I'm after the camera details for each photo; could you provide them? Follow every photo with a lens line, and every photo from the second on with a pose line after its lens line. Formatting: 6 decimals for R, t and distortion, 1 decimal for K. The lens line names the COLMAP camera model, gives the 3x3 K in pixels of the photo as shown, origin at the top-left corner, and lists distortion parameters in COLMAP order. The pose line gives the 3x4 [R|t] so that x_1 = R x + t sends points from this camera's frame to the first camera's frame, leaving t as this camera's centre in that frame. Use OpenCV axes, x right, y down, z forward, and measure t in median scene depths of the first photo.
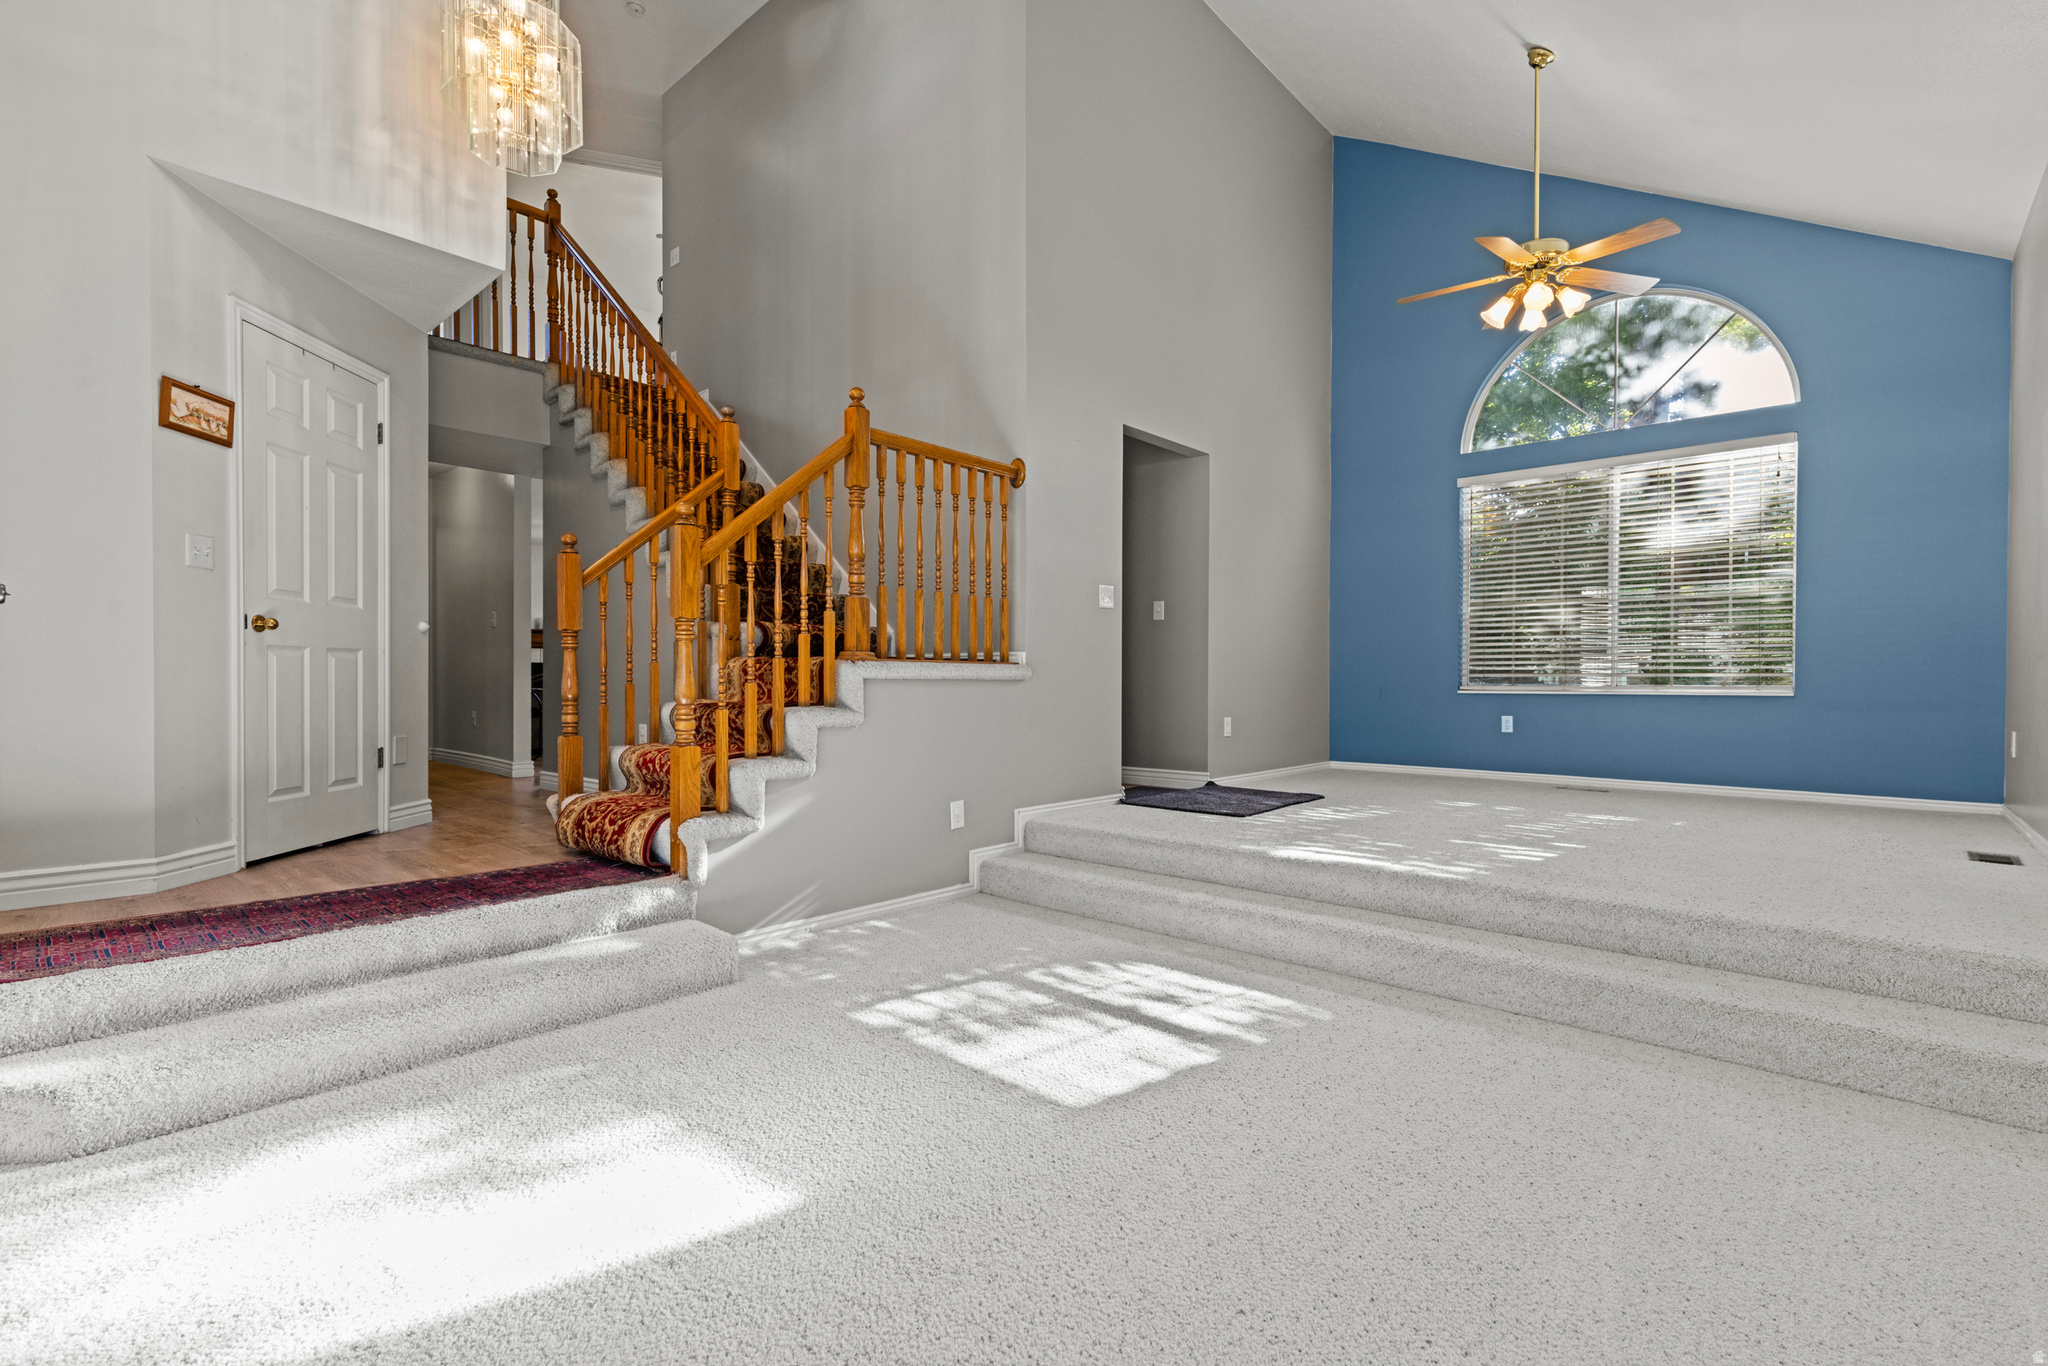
lens RADIAL K [[920.2, 0, 1011.9], [0, 920.2, 681.4], [0, 0, 1]] dist [0.008159, -0.000507]
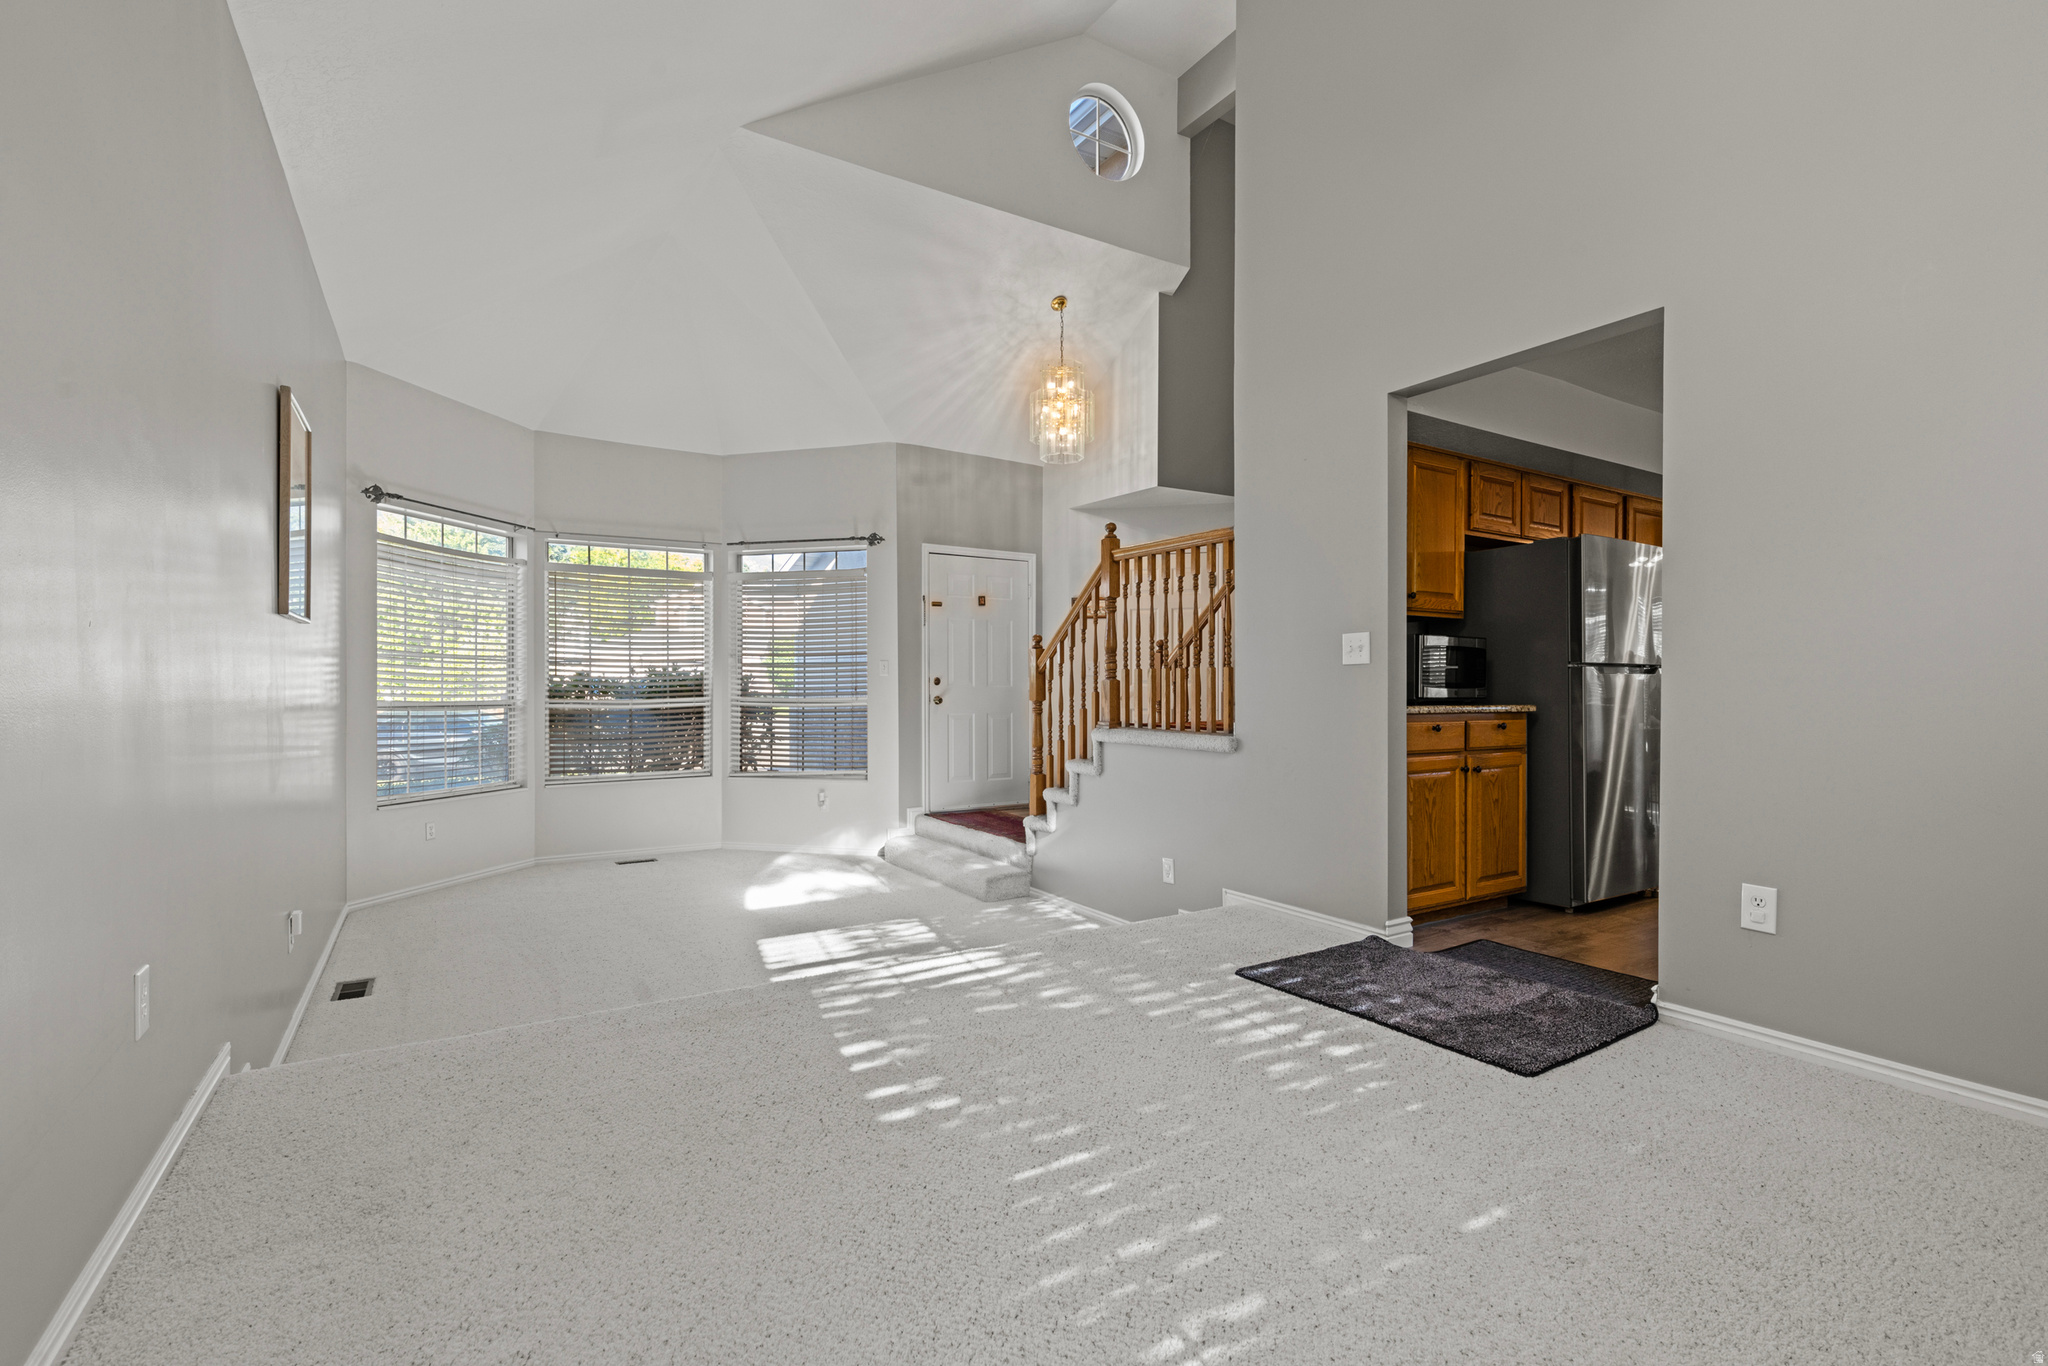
lens RADIAL K [[920.2, 0, 1013.2], [0, 920.2, 688.4], [0, 0, 1]] dist [0.008159, -0.000507]
pose [[-0.262603, -0.002174, -0.964901, 1.279222], [-0.001753, 0.999997, -0.001776, -0.086584], [0.964902, 0.001225, -0.262606, 1.368180]]
